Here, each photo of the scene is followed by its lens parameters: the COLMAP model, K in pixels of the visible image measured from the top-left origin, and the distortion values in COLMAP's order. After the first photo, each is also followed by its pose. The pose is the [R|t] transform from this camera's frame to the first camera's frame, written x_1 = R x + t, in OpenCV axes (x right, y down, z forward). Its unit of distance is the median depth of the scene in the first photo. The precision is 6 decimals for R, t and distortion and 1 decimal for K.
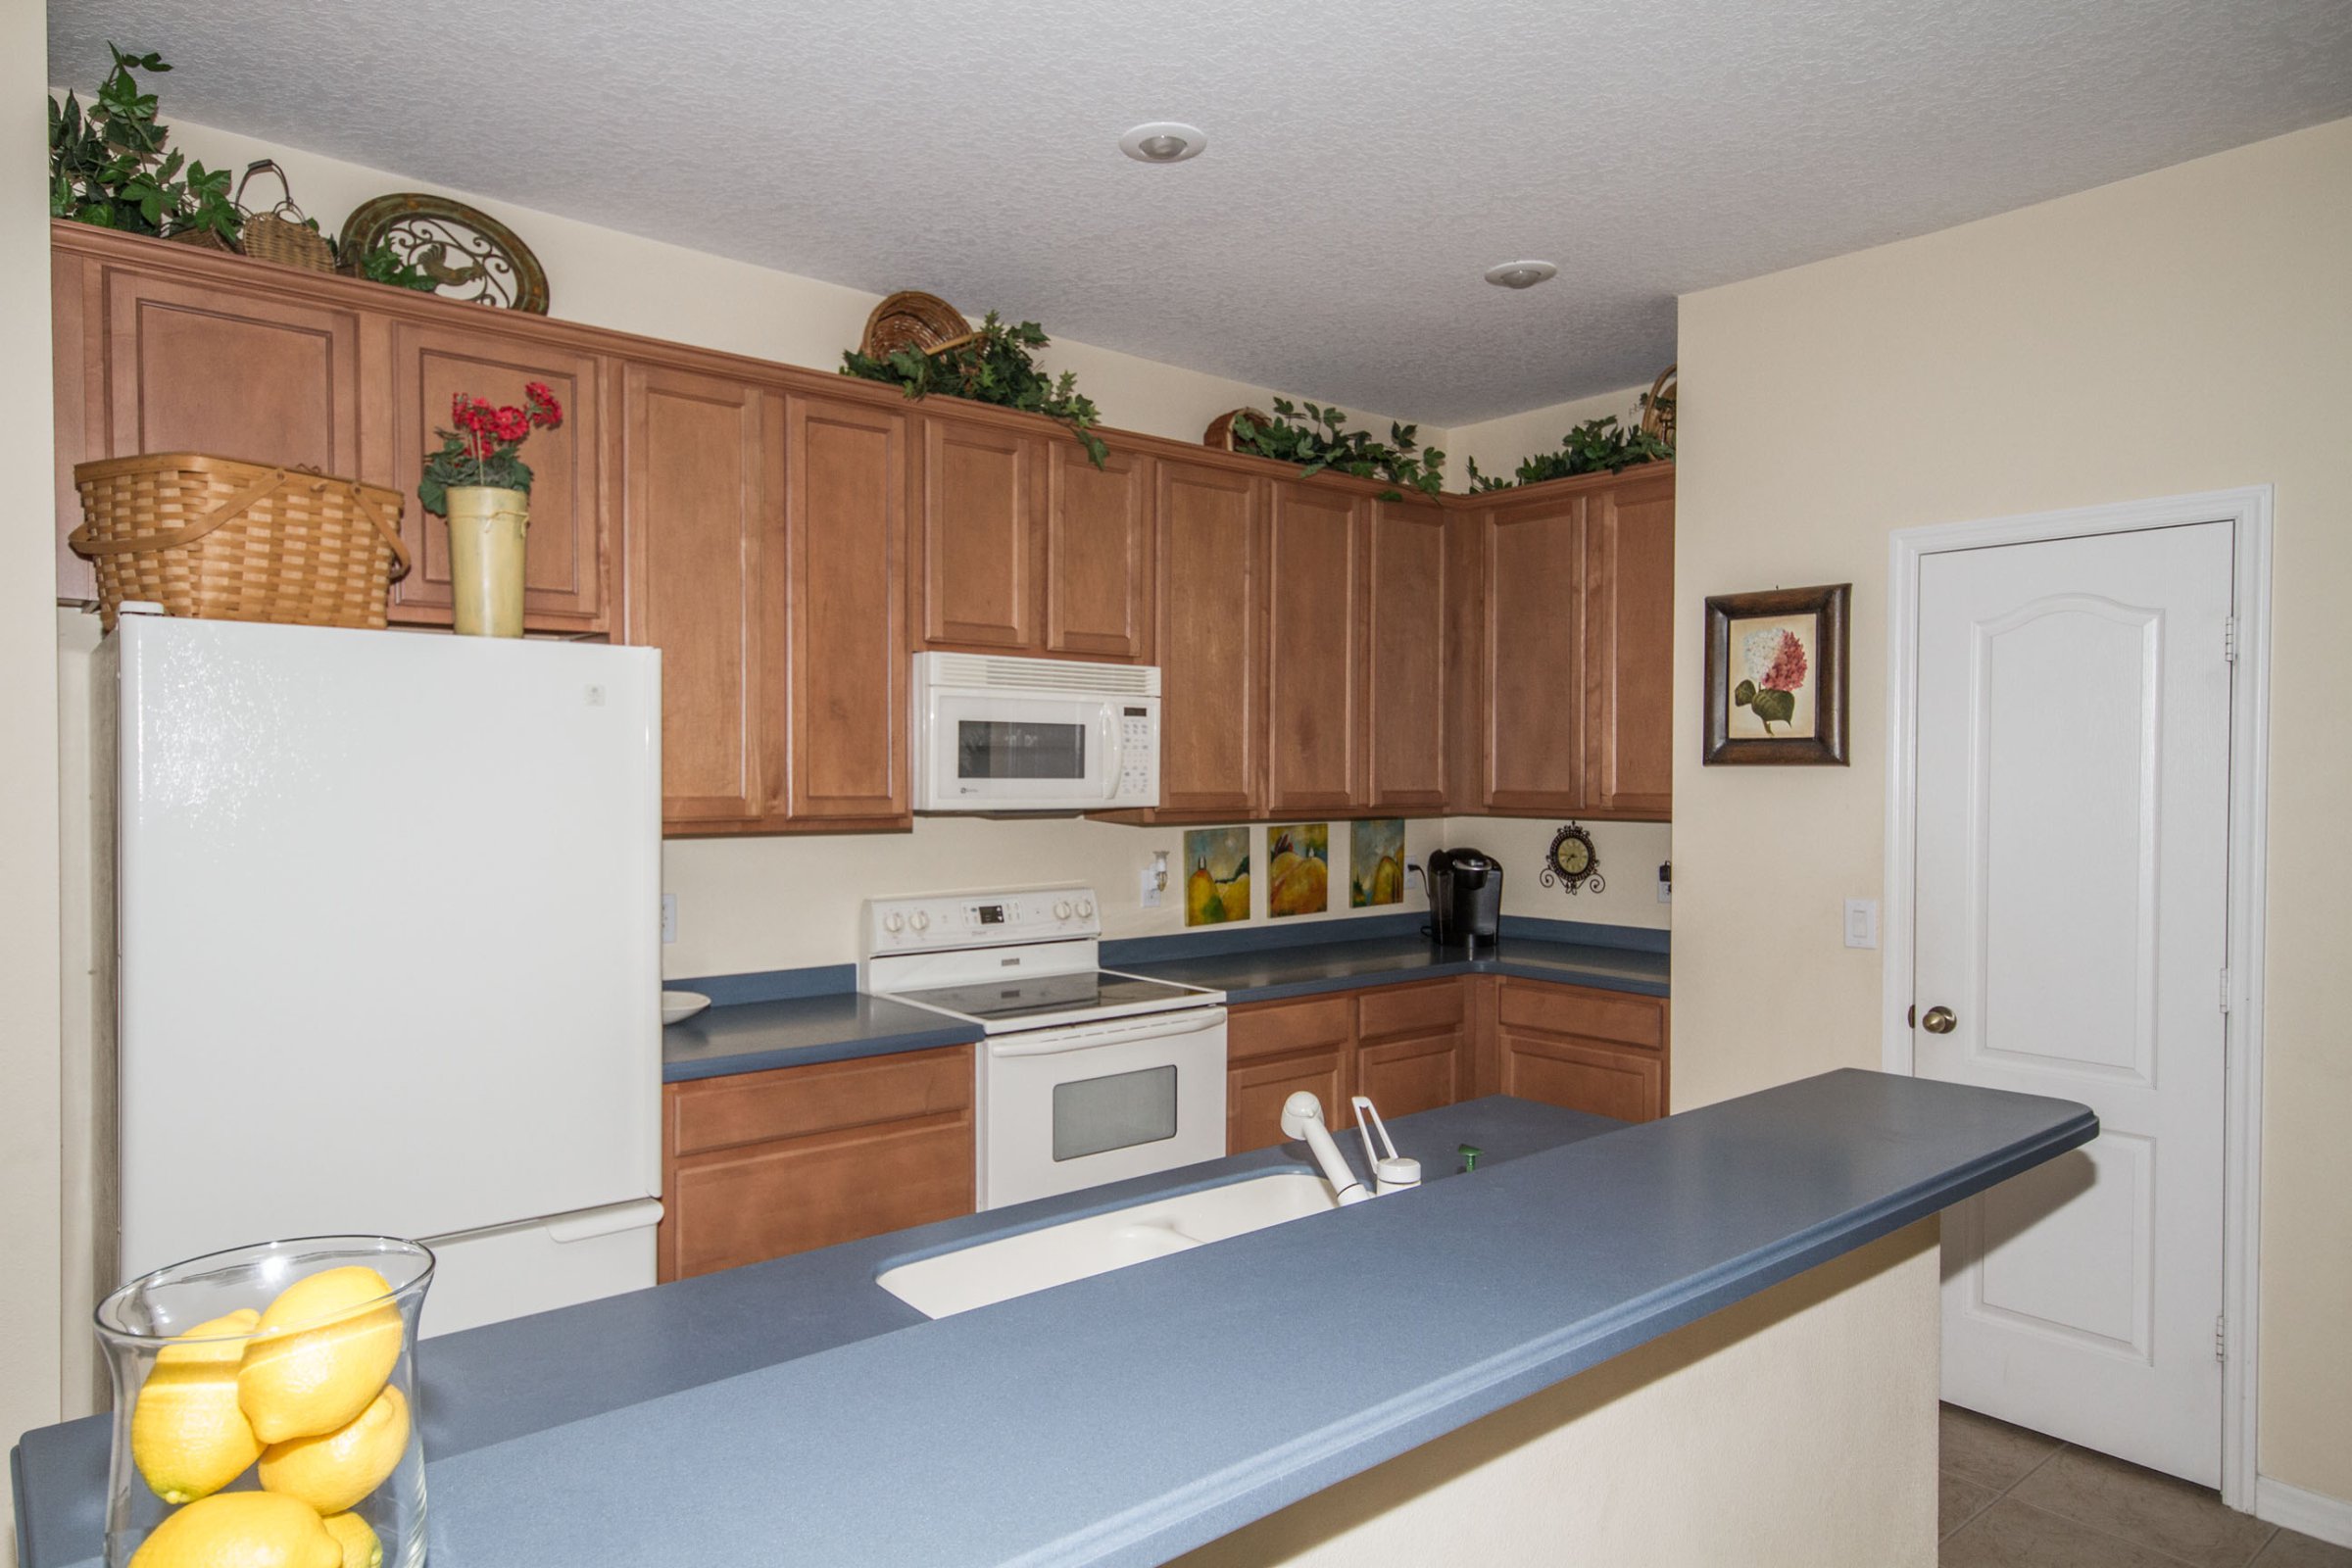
lens RADIAL K [[1472.1, 0, 1176.0], [0, 1472.1, 784.0], [0, 0, 1]] dist [0.022882, 0.000666]
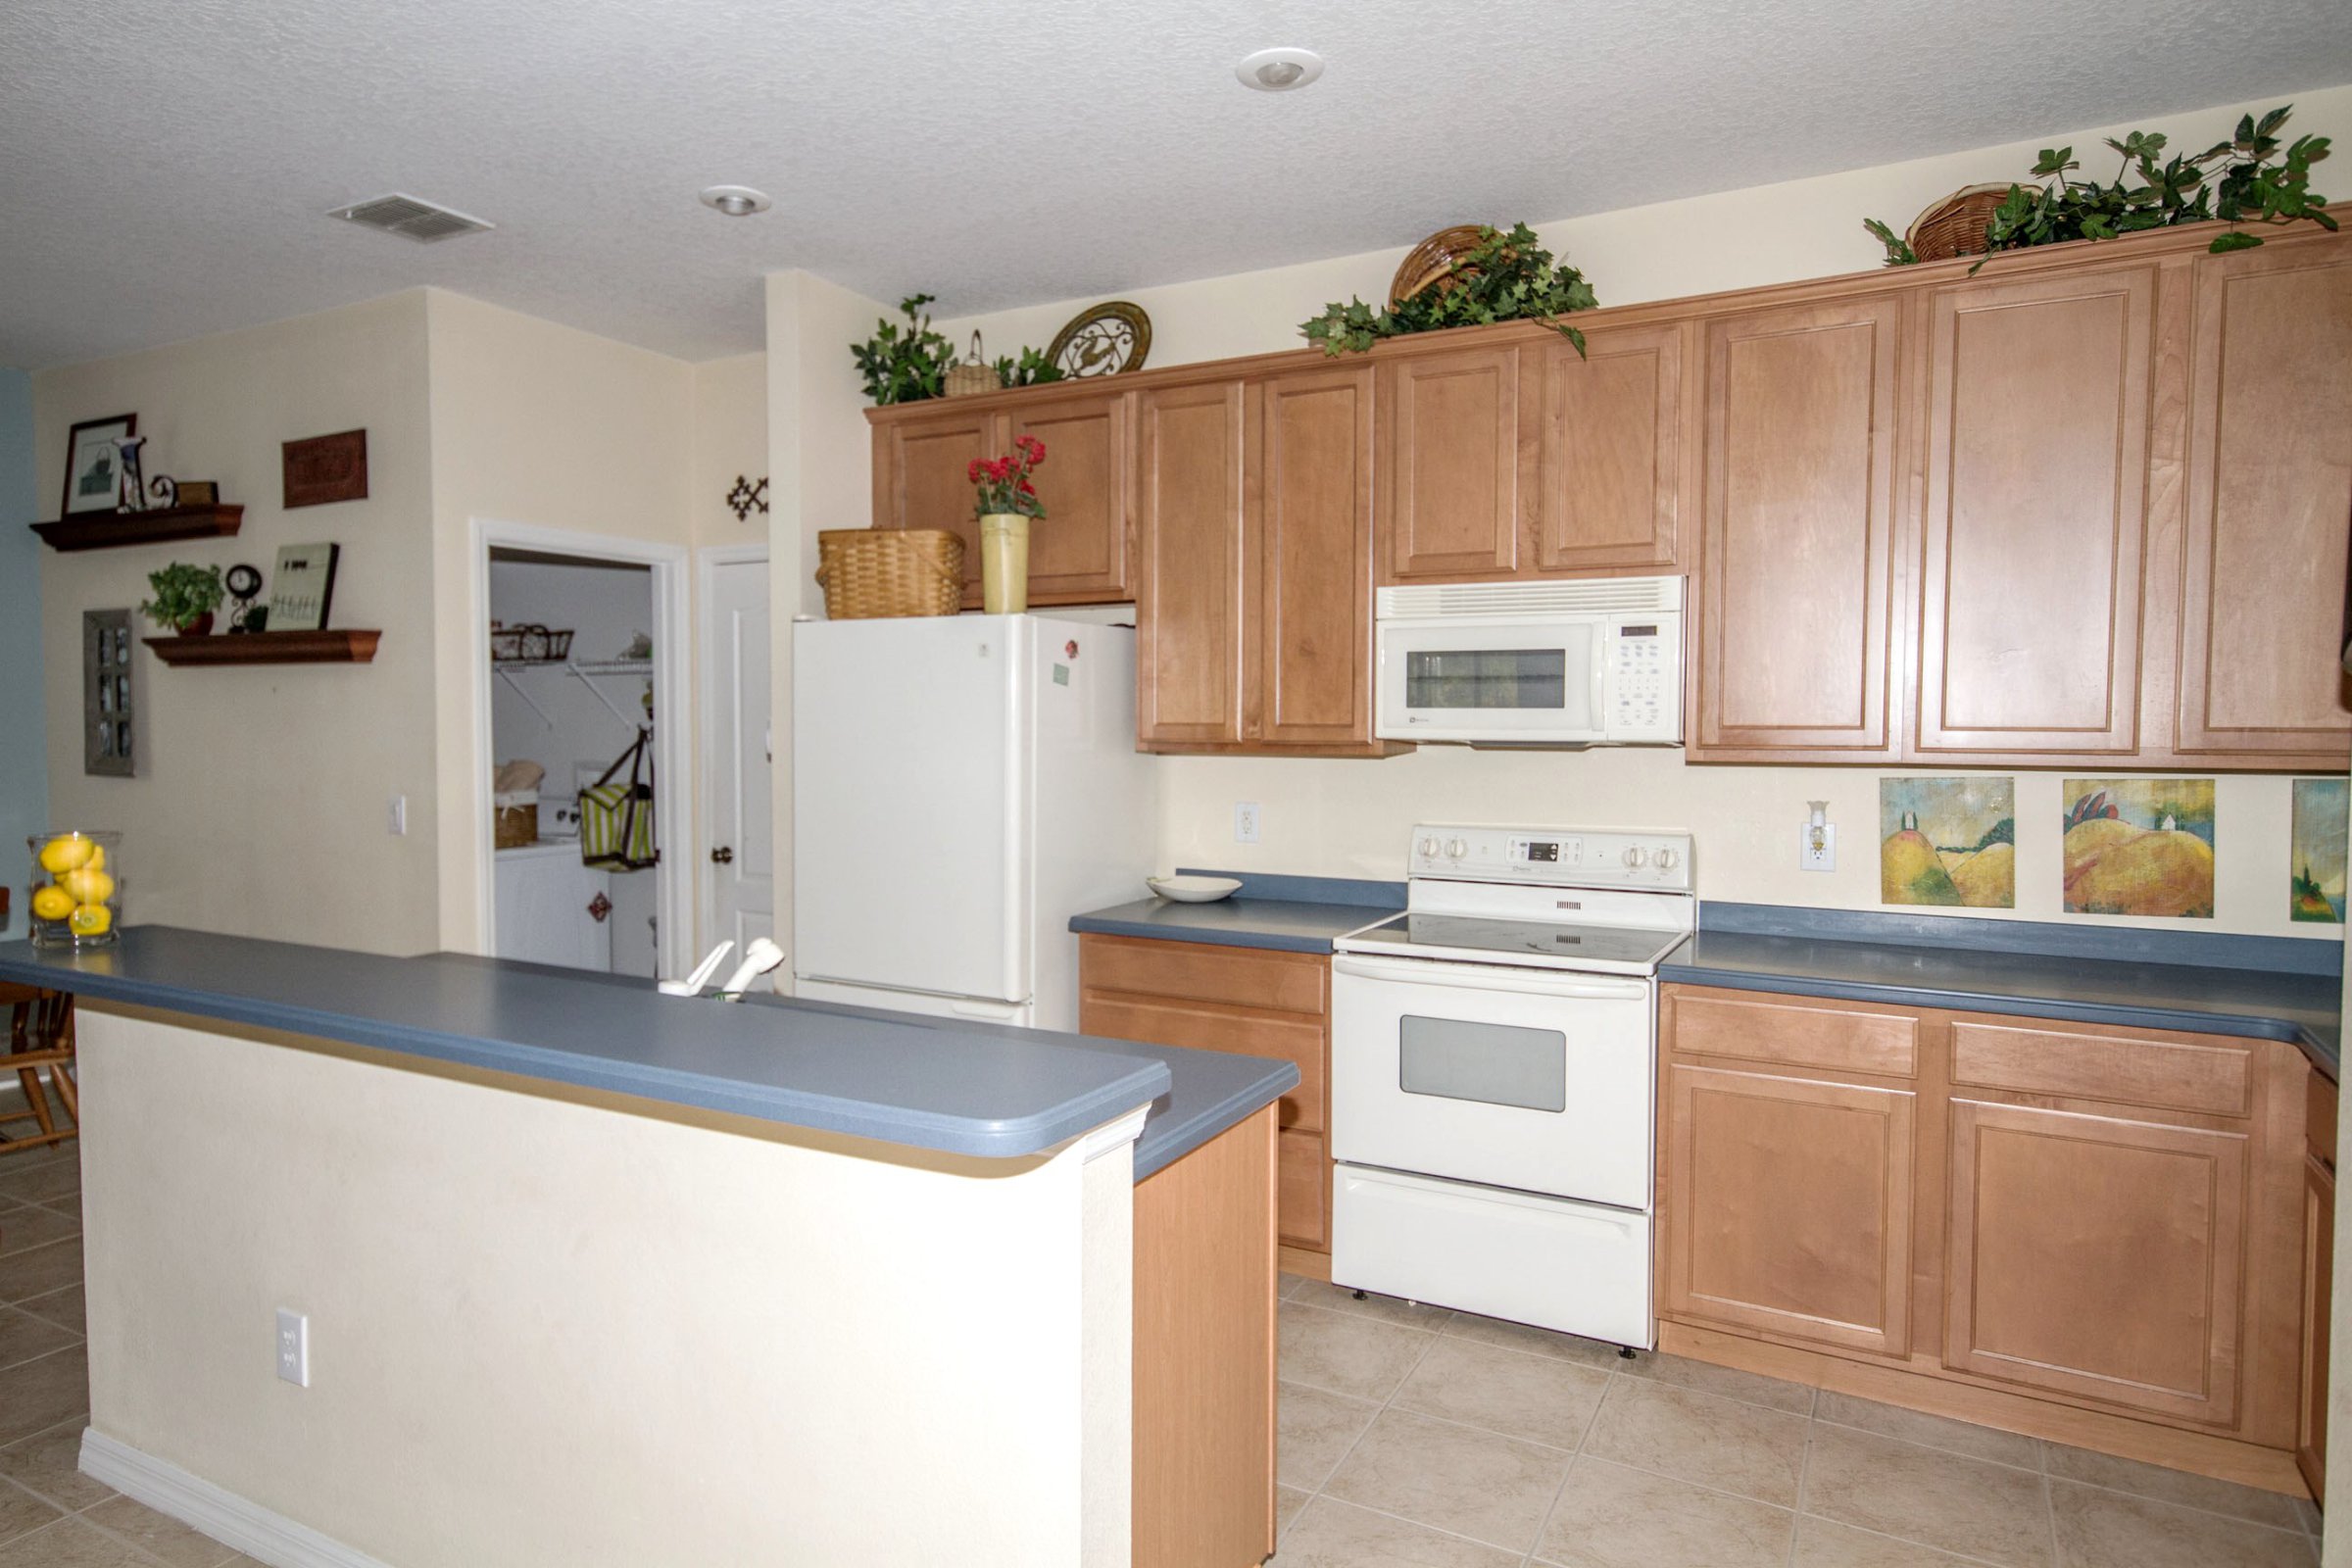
lens RADIAL K [[1559.8, 0, 1176.0], [0, 1559.8, 784.0], [0, 0, 1]] dist [0.002750, 0.003229]
pose [[0.311644, 0.043873, -0.949186, 0.789696], [-0.004899, 0.998994, 0.044567, 0.001059], [0.950186, -0.009239, 0.311545, 0.479372]]
